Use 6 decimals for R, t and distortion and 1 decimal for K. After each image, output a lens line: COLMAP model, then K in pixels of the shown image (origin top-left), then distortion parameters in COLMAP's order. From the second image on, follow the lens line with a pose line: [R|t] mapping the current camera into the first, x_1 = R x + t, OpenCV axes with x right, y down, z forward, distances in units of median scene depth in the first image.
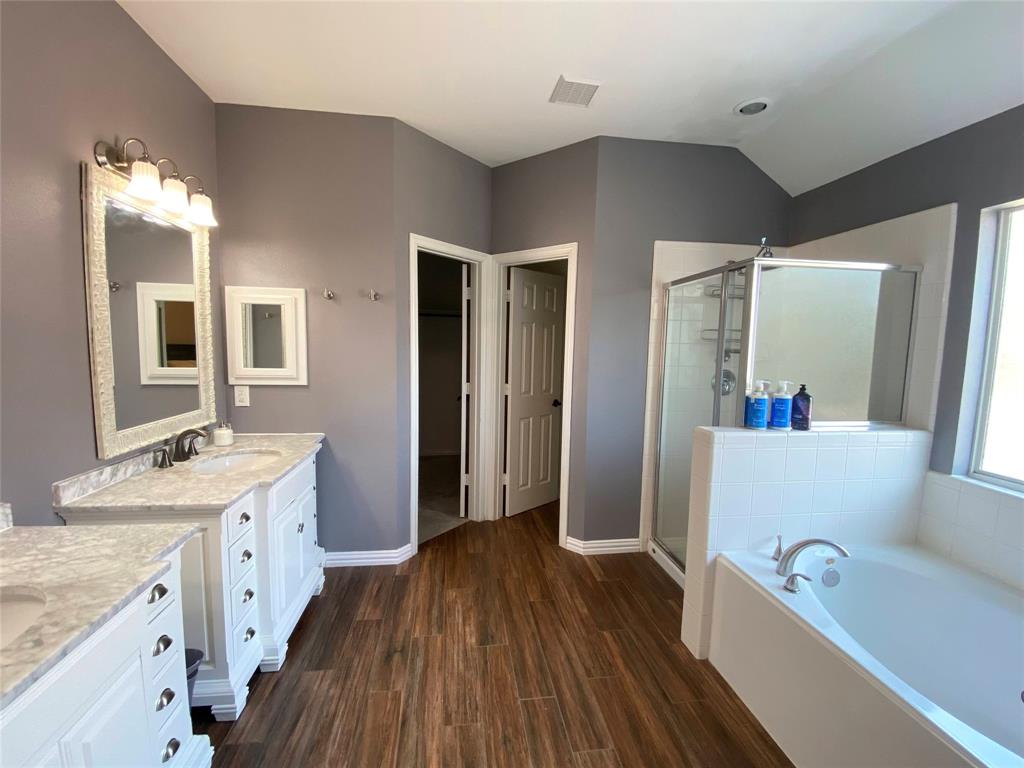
lens RADIAL K [[439.1, 0, 512.0], [0, 439.1, 384.0], [0, 0, 1]] dist [0.033457, -0.027916]
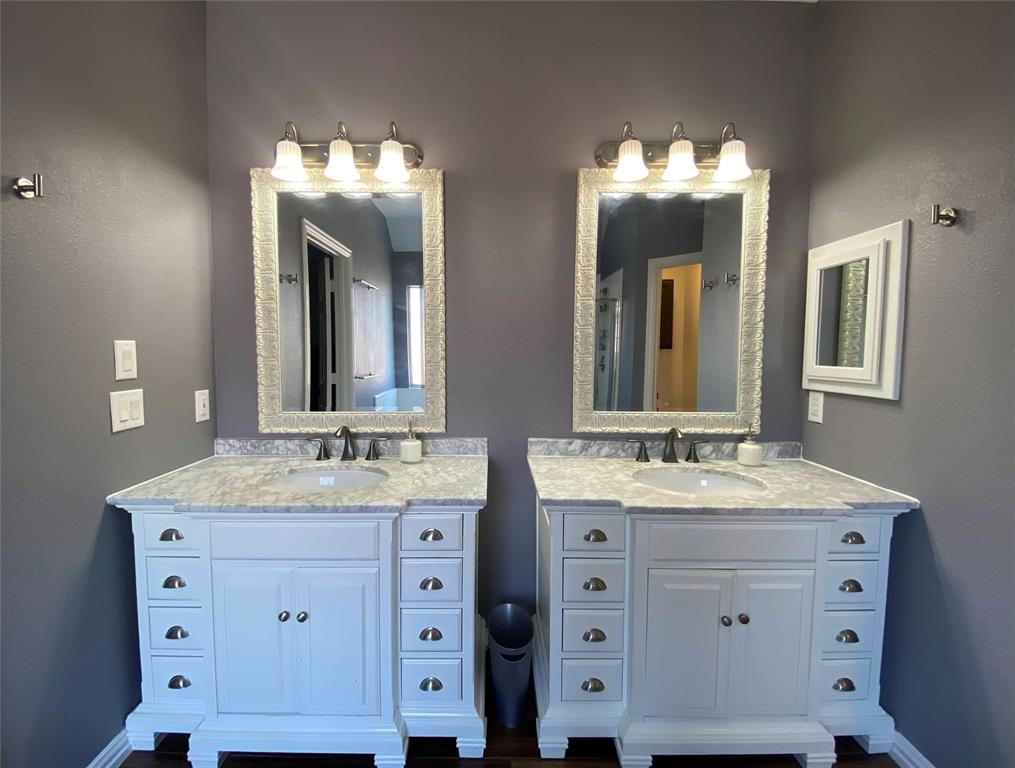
lens RADIAL K [[437.0, 0, 507.5], [0, 437.0, 384.0], [0, 0, 1]] dist [0.000274, -0.000072]
pose [[-0.130395, 0.046762, -0.990359, 0.175018], [-0.104579, 0.992666, 0.060641, 0.000871], [0.985931, 0.111478, -0.124549, 0.884806]]
